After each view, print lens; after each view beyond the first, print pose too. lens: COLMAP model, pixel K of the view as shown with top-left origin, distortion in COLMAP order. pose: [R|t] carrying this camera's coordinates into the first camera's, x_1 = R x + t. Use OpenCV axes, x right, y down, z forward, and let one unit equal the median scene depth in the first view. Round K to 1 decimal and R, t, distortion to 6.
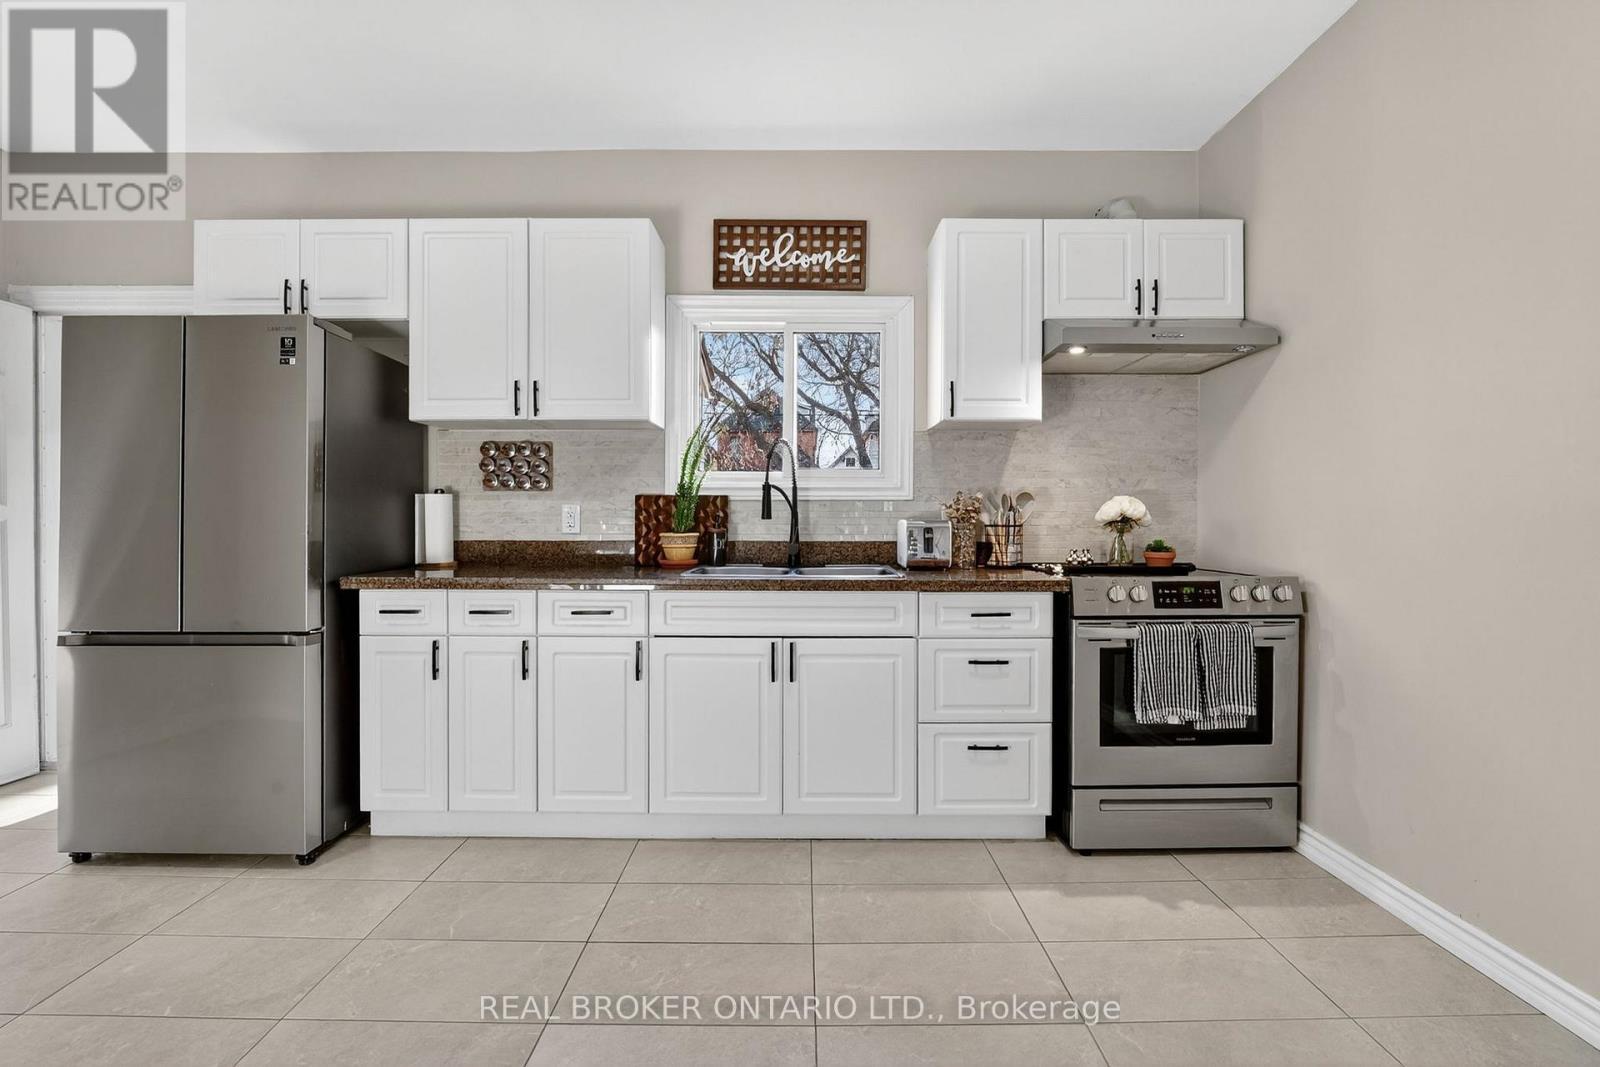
lens RADIAL K [[716.8, 0, 799.3], [0, 716.8, 514.7], [0, 0, 1]] dist [-0.001811, -0.000291]
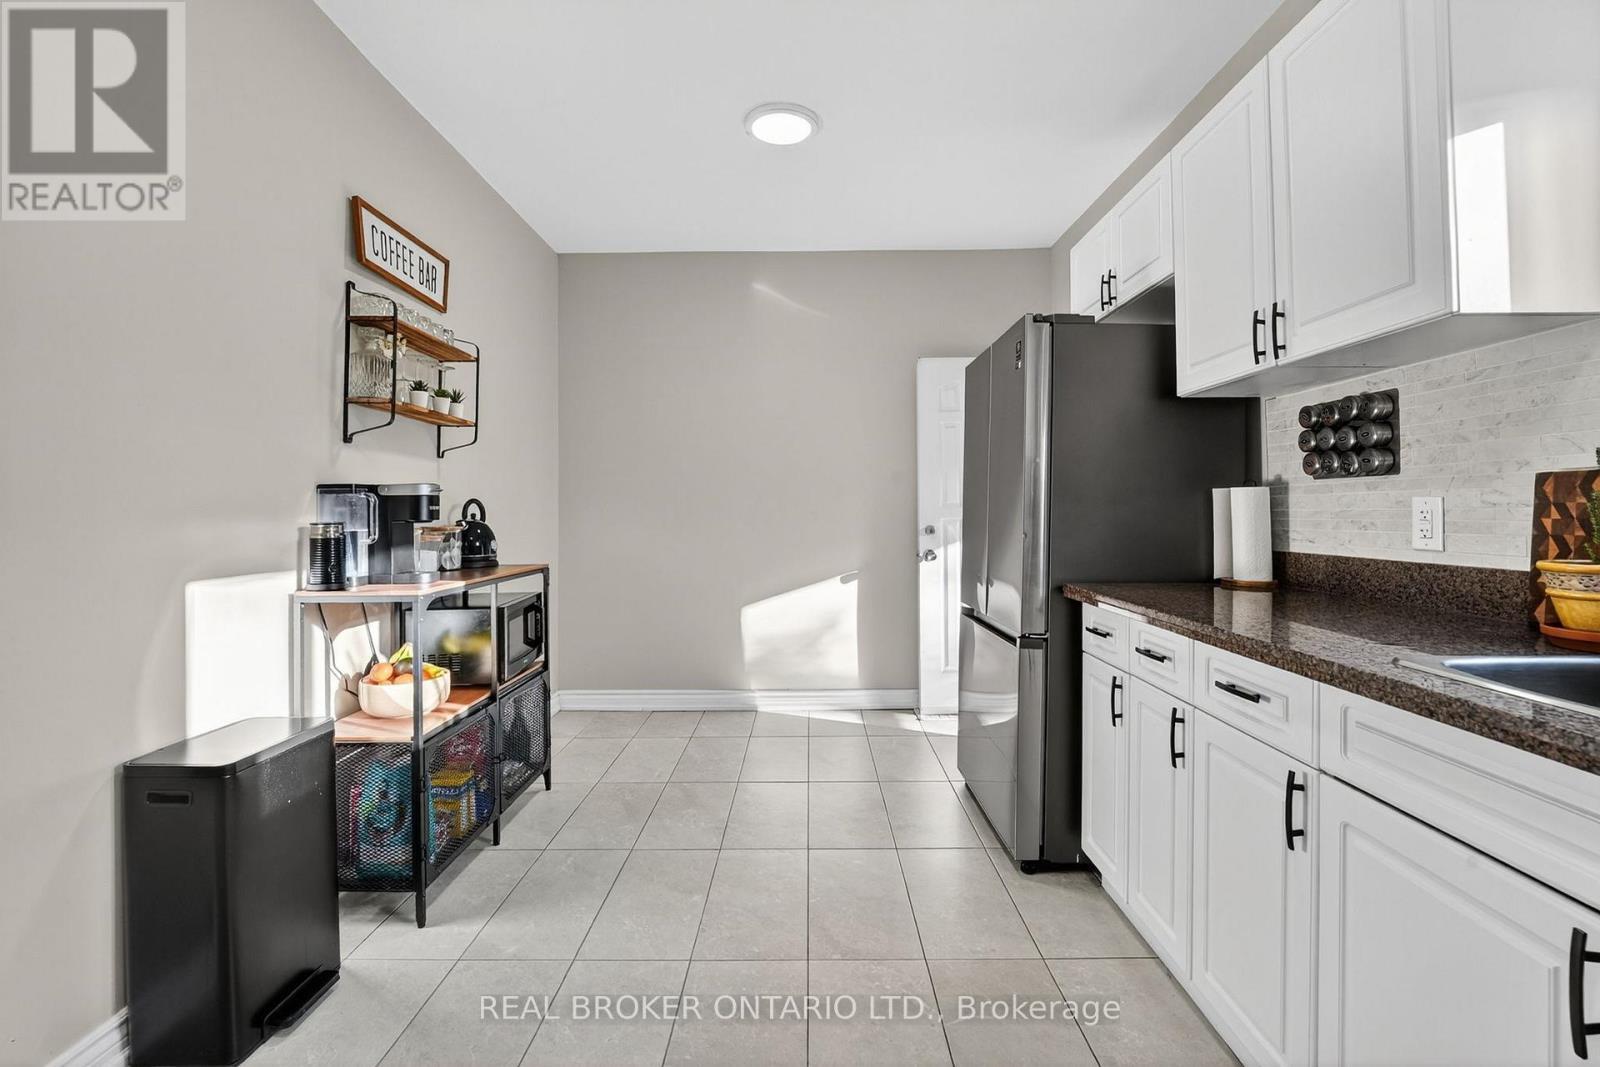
lens RADIAL K [[708.8, 0, 802.0], [0, 708.8, 504.8], [0, 0, 1]] dist [-0.001259, -0.000167]
pose [[-0.006808, -0.012075, -0.999904, 0.249297], [0.005616, 0.999911, -0.012113, -0.004793], [0.999961, -0.005698, -0.006740, 0.600476]]
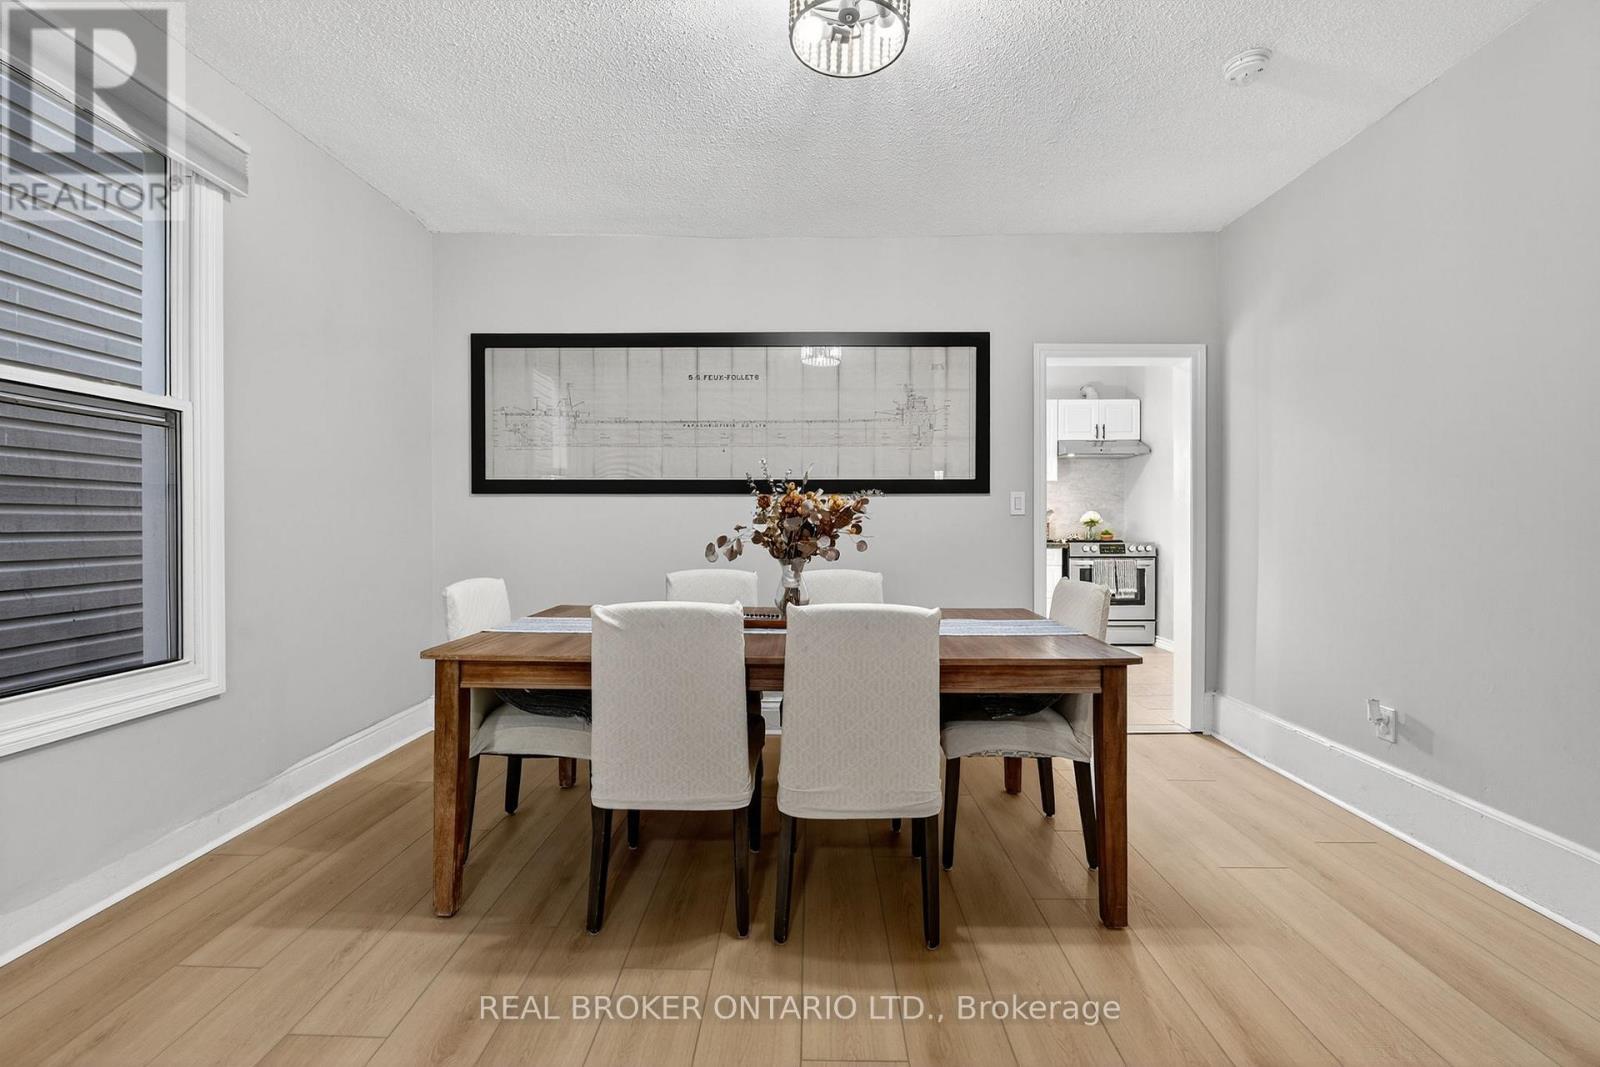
lens RADIAL K [[658.8, 0, 796.0], [0, 658.8, 517.8], [0, 0, 1]] dist [-0.000762, -0.000056]
pose [[0.999520, -0.001077, -0.030956, -0.497452], [0.001113, 0.999999, 0.001148, -0.008476], [0.030955, -0.001182, 0.999520, -1.315318]]
